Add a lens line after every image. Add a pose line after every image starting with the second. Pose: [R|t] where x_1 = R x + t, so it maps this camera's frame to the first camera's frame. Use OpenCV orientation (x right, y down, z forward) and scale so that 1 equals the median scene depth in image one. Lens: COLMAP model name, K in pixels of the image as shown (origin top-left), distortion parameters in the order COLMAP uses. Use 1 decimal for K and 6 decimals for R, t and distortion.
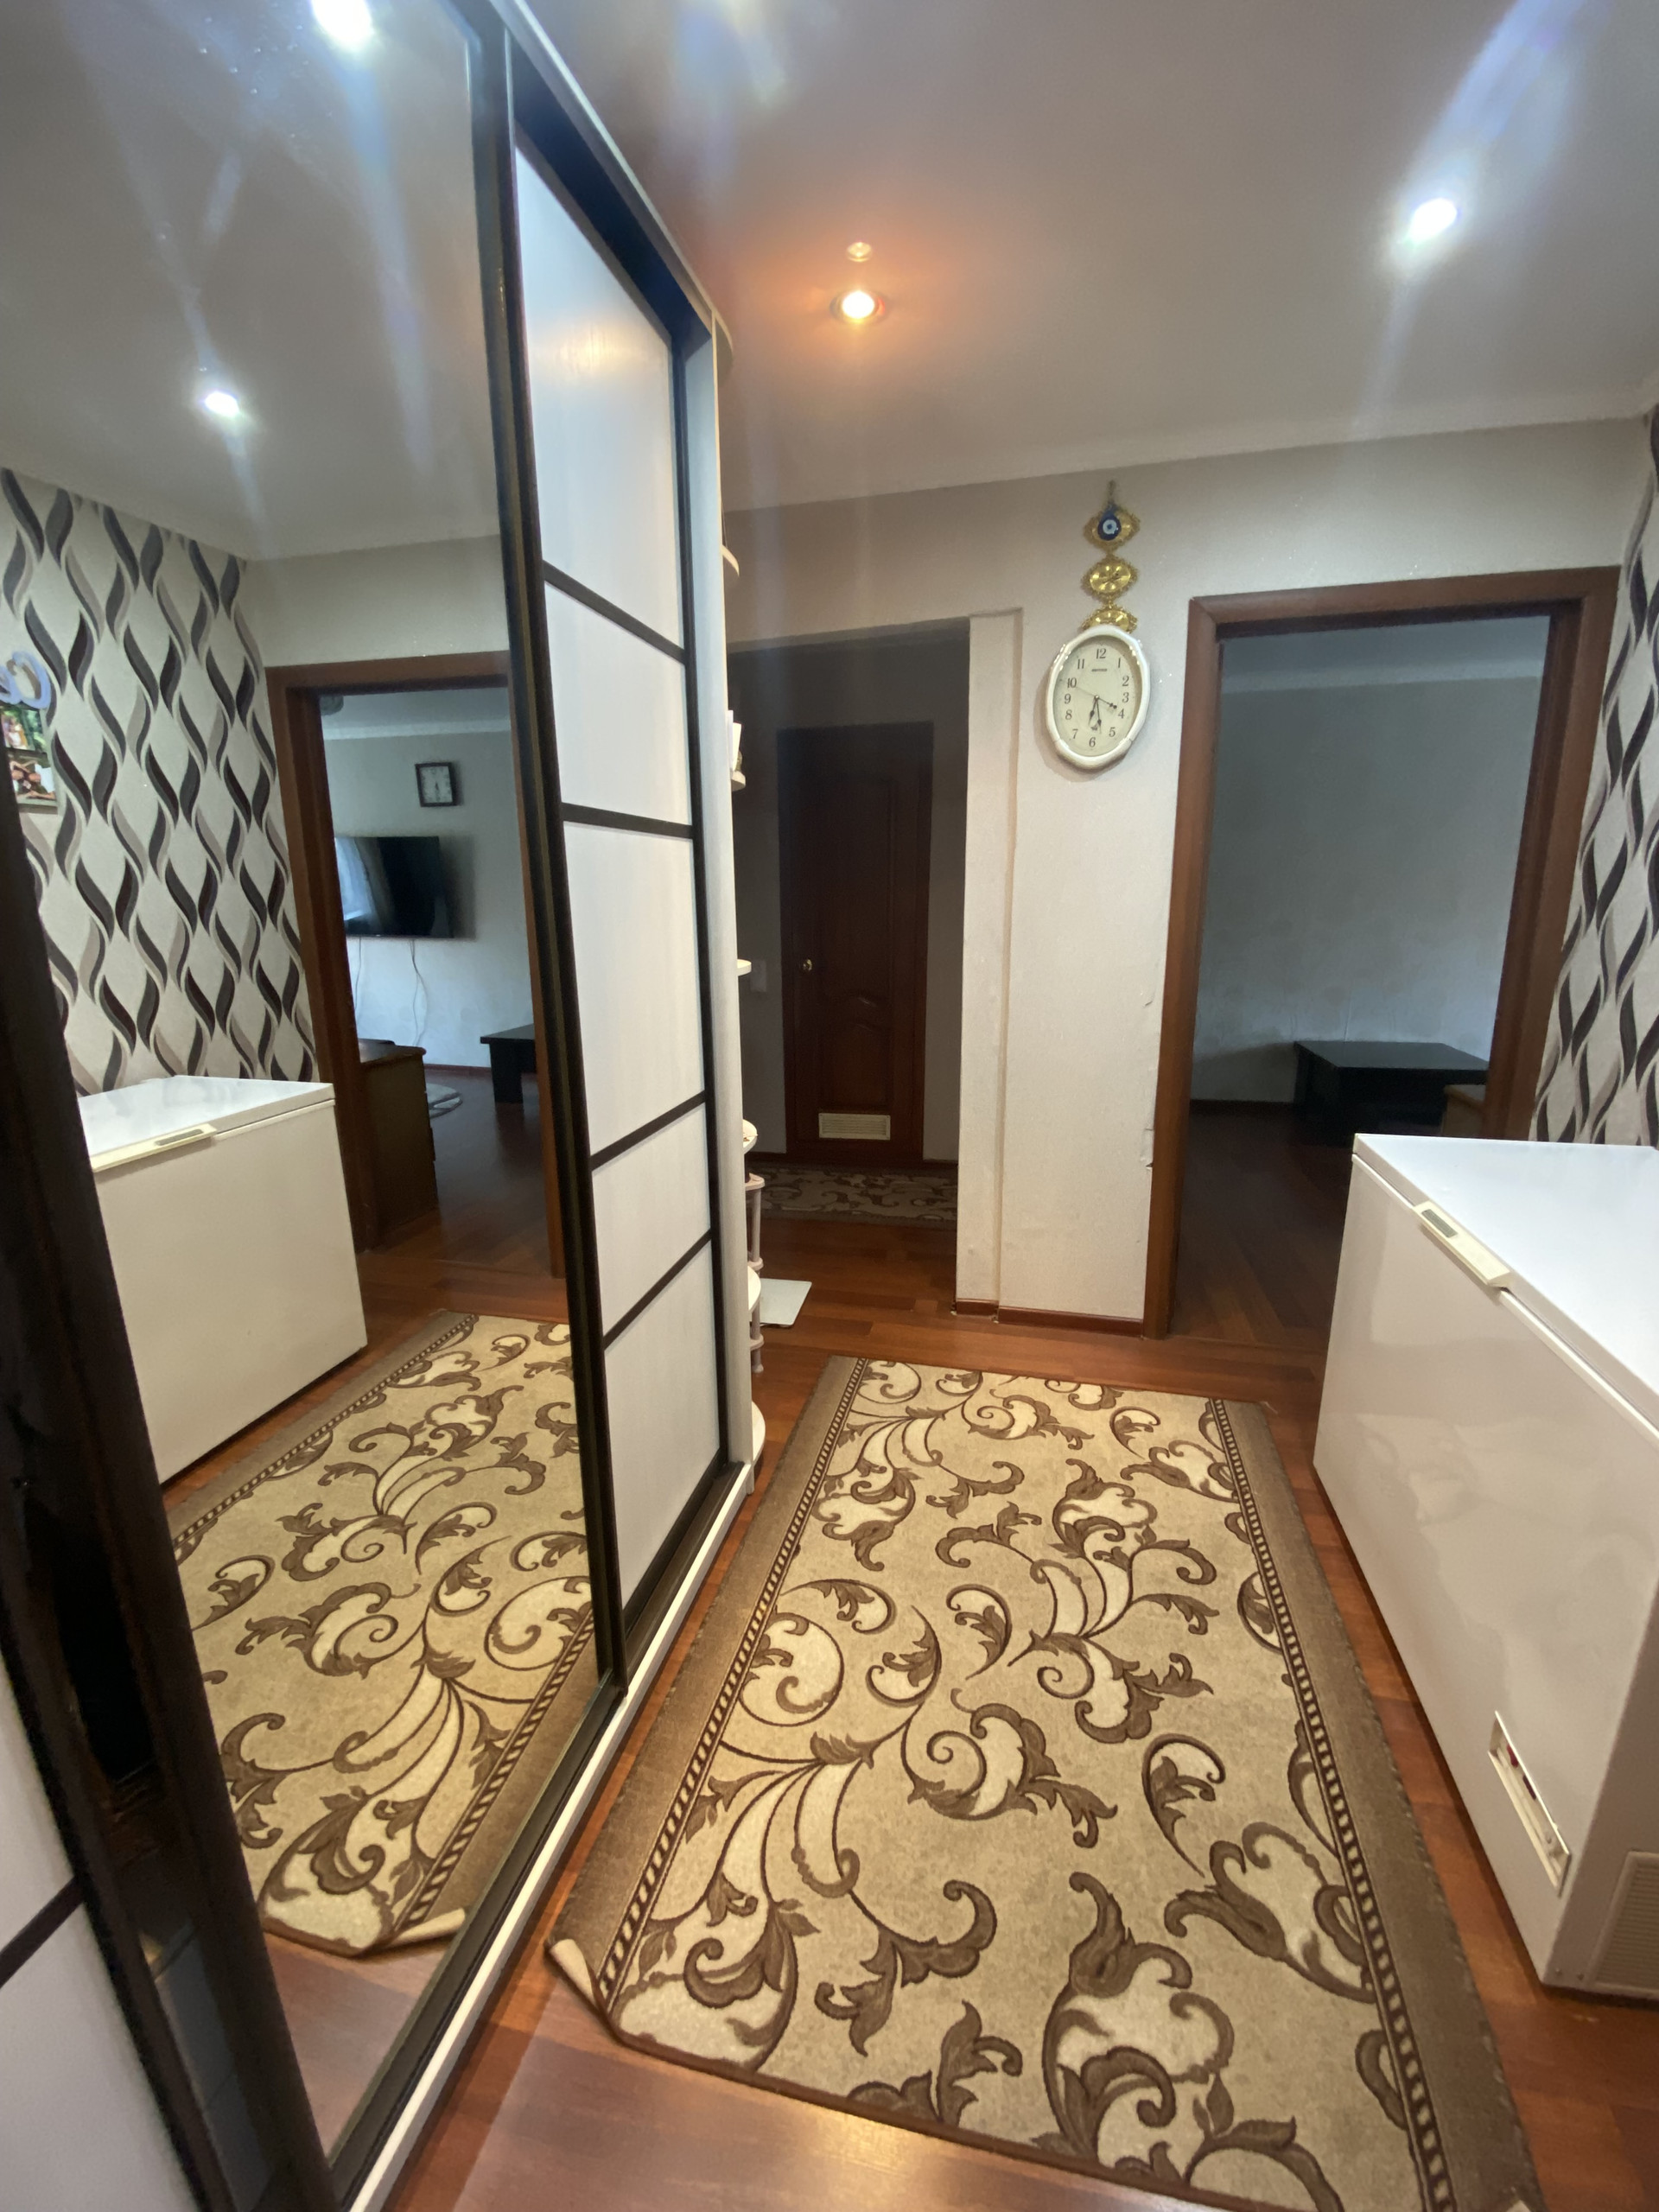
lens RADIAL K [[894.9, 0, 829.5], [0, 894.9, 1106.0], [0, 0, 1]] dist [0.017895, -0.018751]
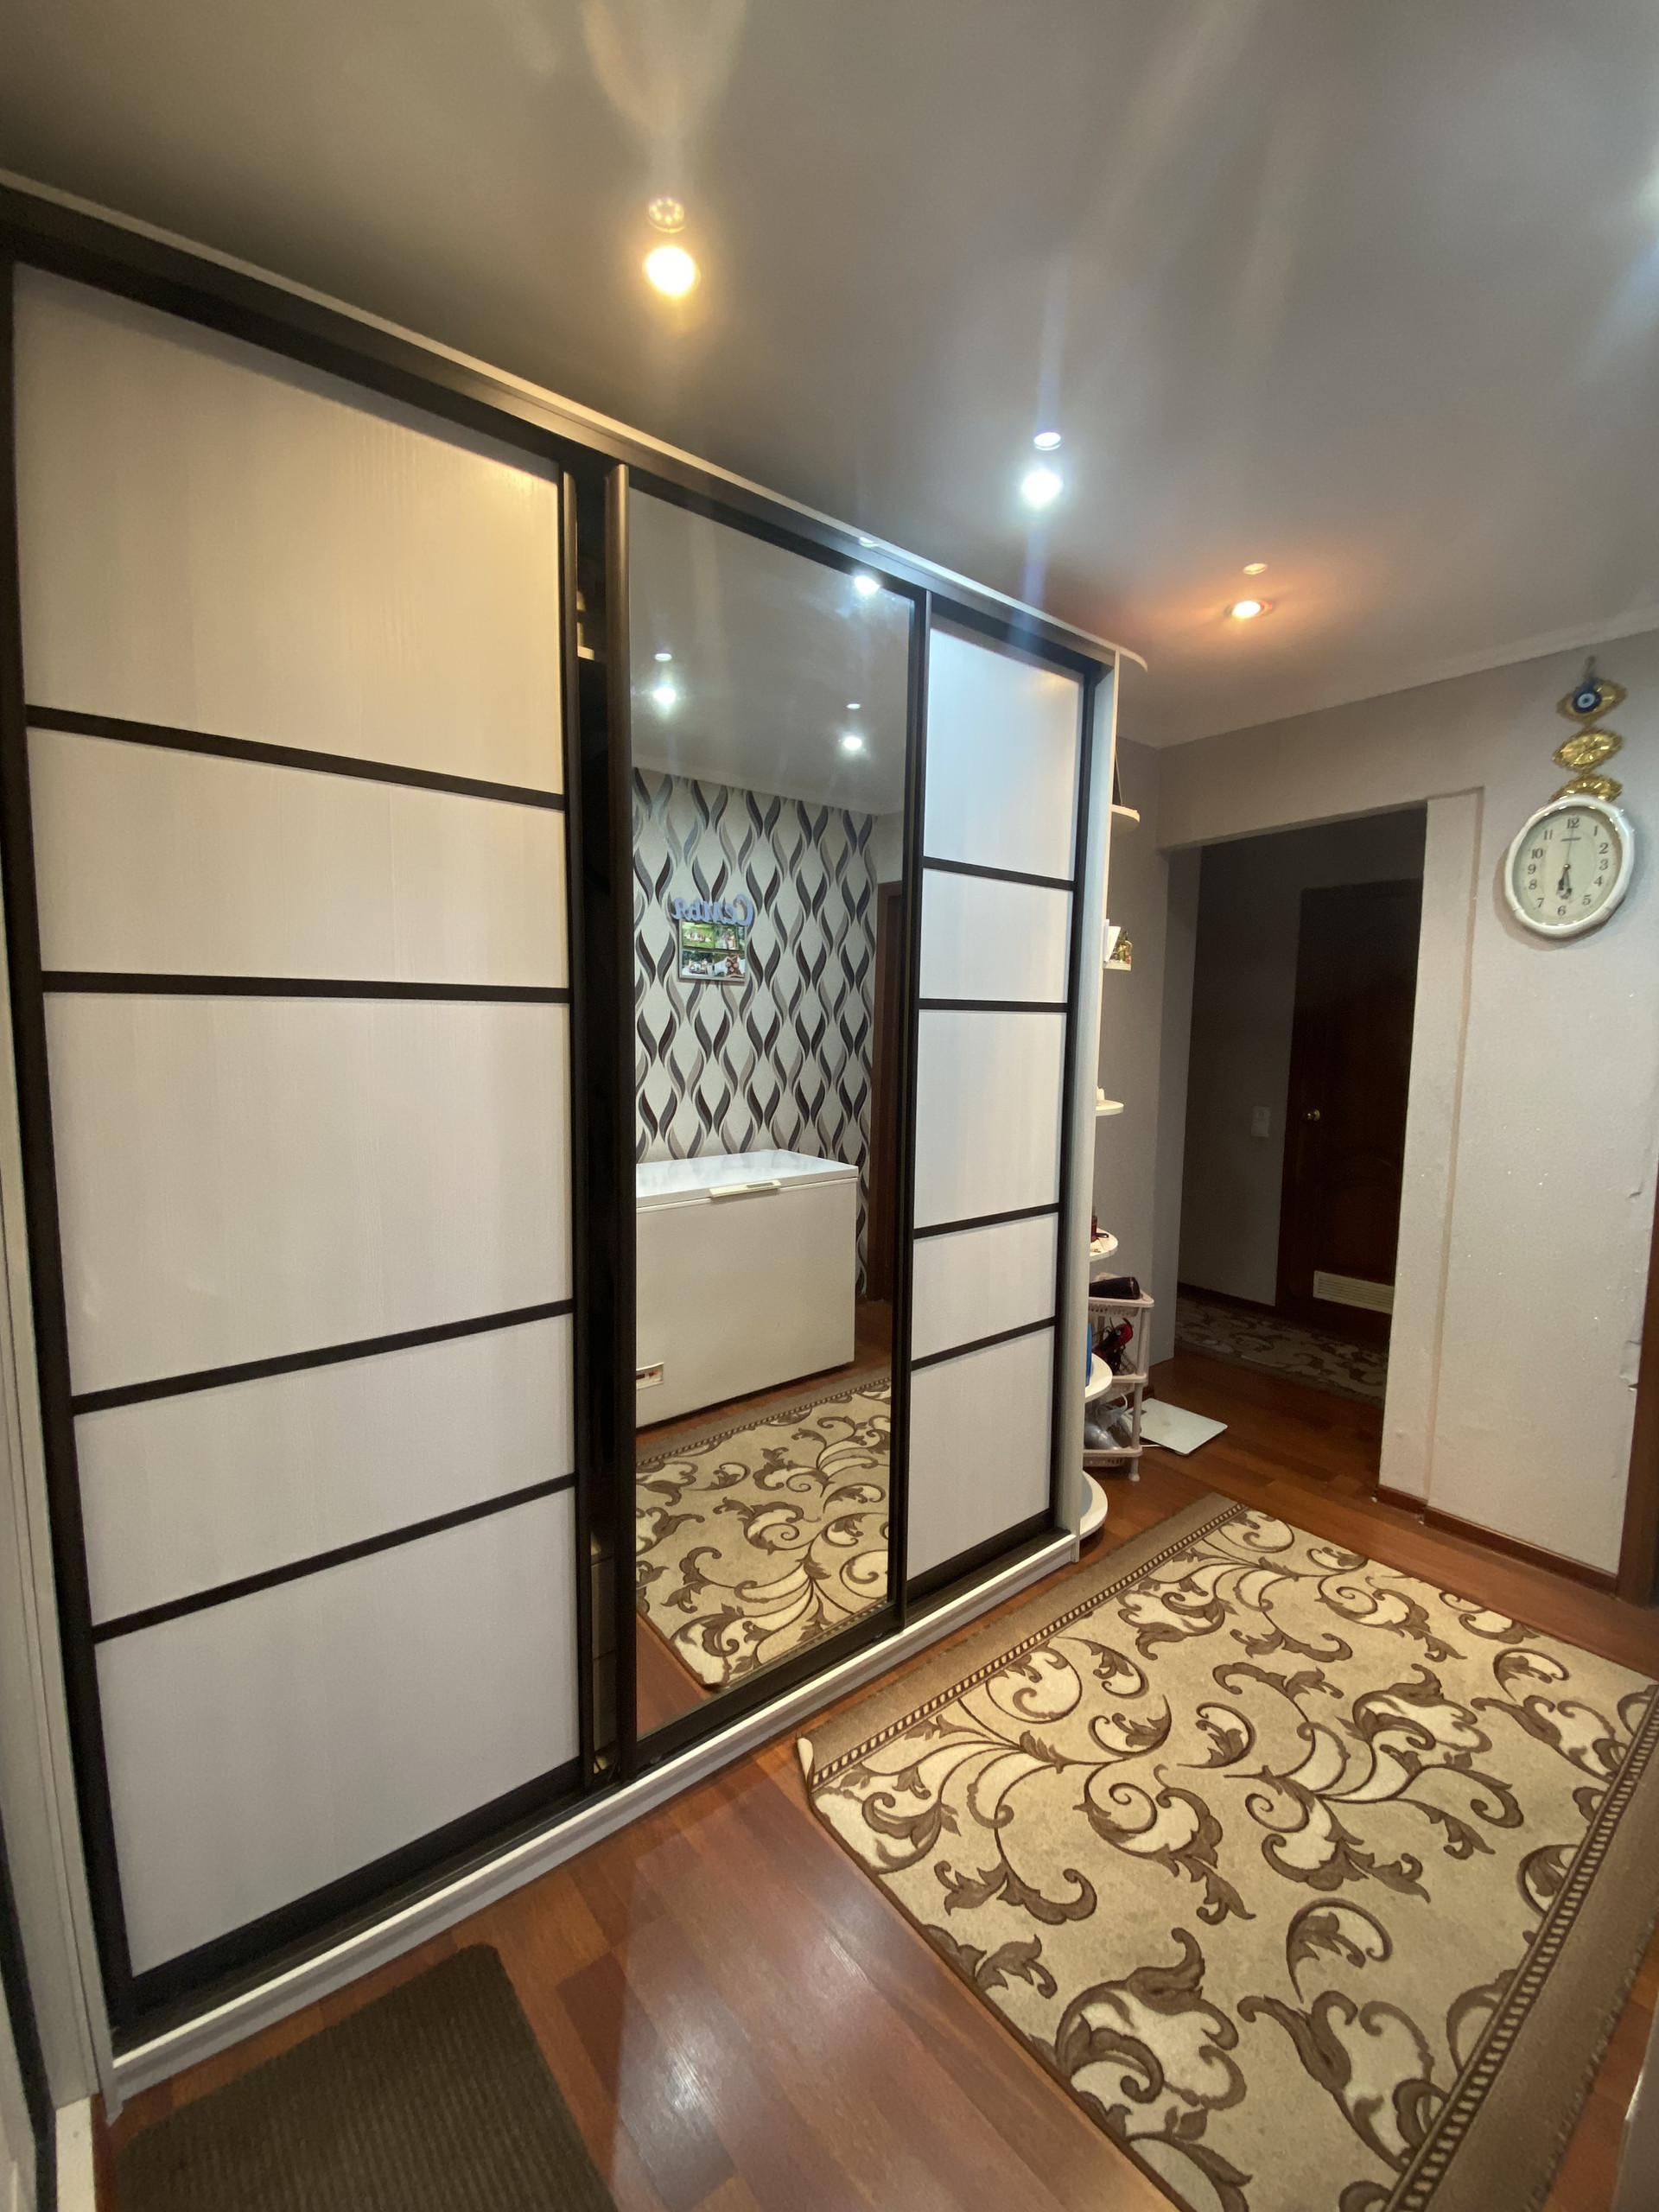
lens RADIAL K [[894.9, 0, 829.5], [0, 894.9, 1106.0], [0, 0, 1]] dist [0.017895, -0.018751]
pose [[0.787762, 0.082685, -0.610405, 0.352418], [-0.170718, 0.981438, -0.087376, 0.015276], [0.591850, 0.173038, 0.787256, -0.210844]]
